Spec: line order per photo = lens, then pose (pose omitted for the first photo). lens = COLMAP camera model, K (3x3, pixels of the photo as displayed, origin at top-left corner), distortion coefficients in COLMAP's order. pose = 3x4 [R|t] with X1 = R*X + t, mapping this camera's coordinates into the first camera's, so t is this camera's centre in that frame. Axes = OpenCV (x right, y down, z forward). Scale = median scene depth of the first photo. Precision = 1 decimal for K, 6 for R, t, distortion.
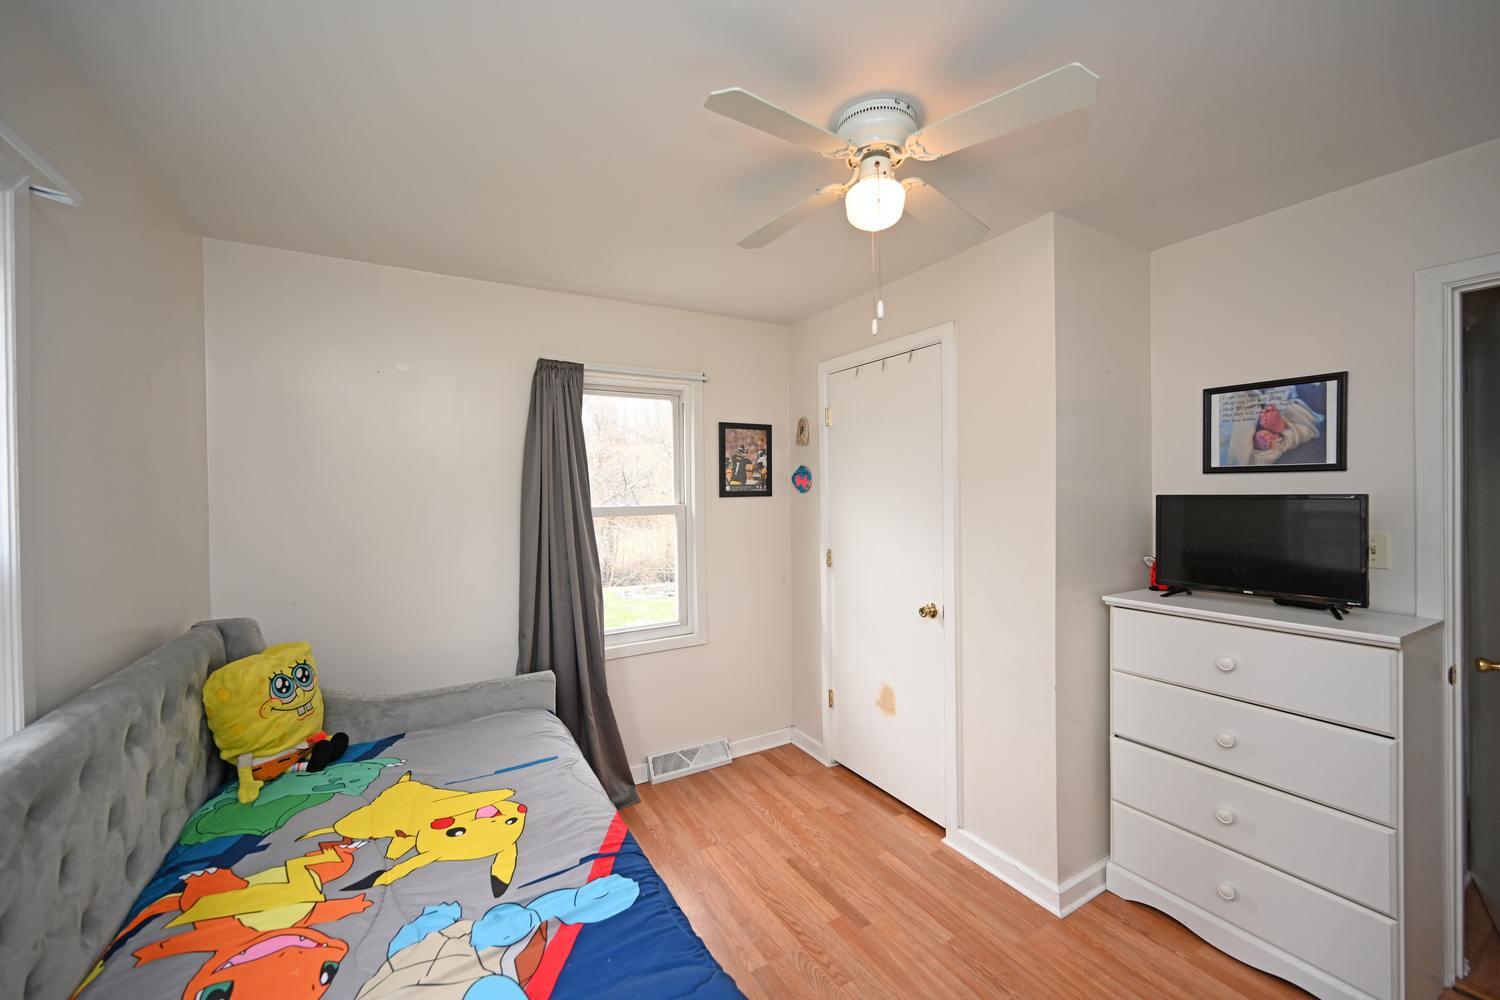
lens RADIAL K [[592.8, 0, 759.7], [0, 592.8, 495.9], [0, 0, 1]] dist [0.001531, -0.000025]
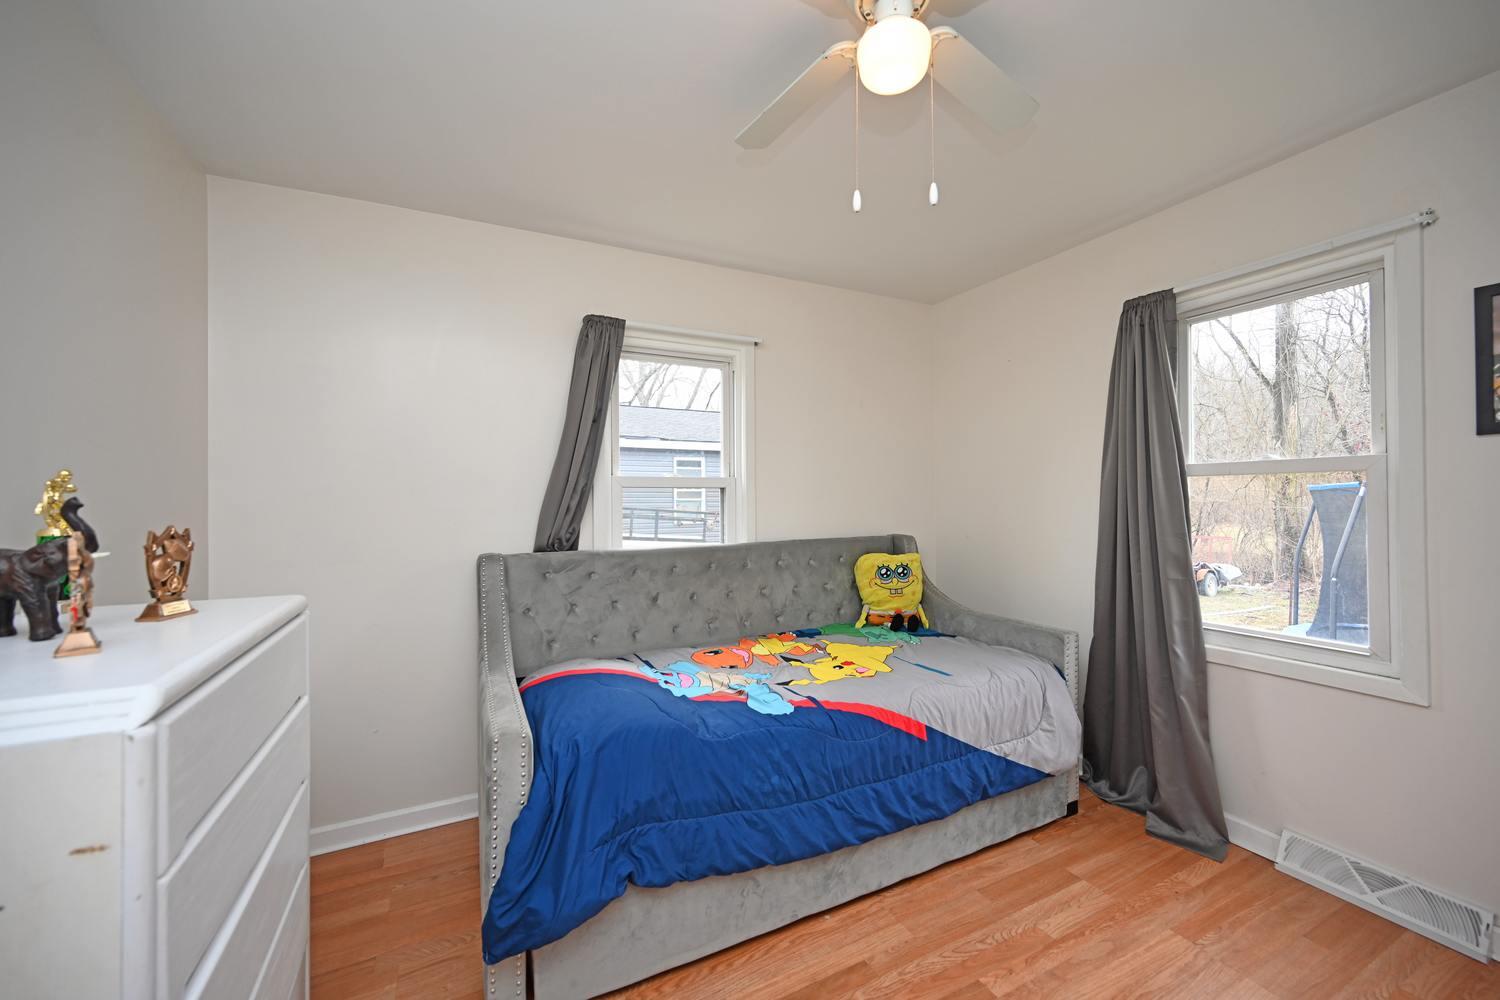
lens RADIAL K [[588.2, 0, 750.0], [0, 588.2, 500.0], [0, 0, 1]] dist [0.000660, 0.000099]
pose [[-0.073697, 0.017411, -0.997129, 0.836848], [0.002822, 0.999847, 0.017250, 0.080165], [0.997277, -0.001542, -0.073735, 0.710880]]
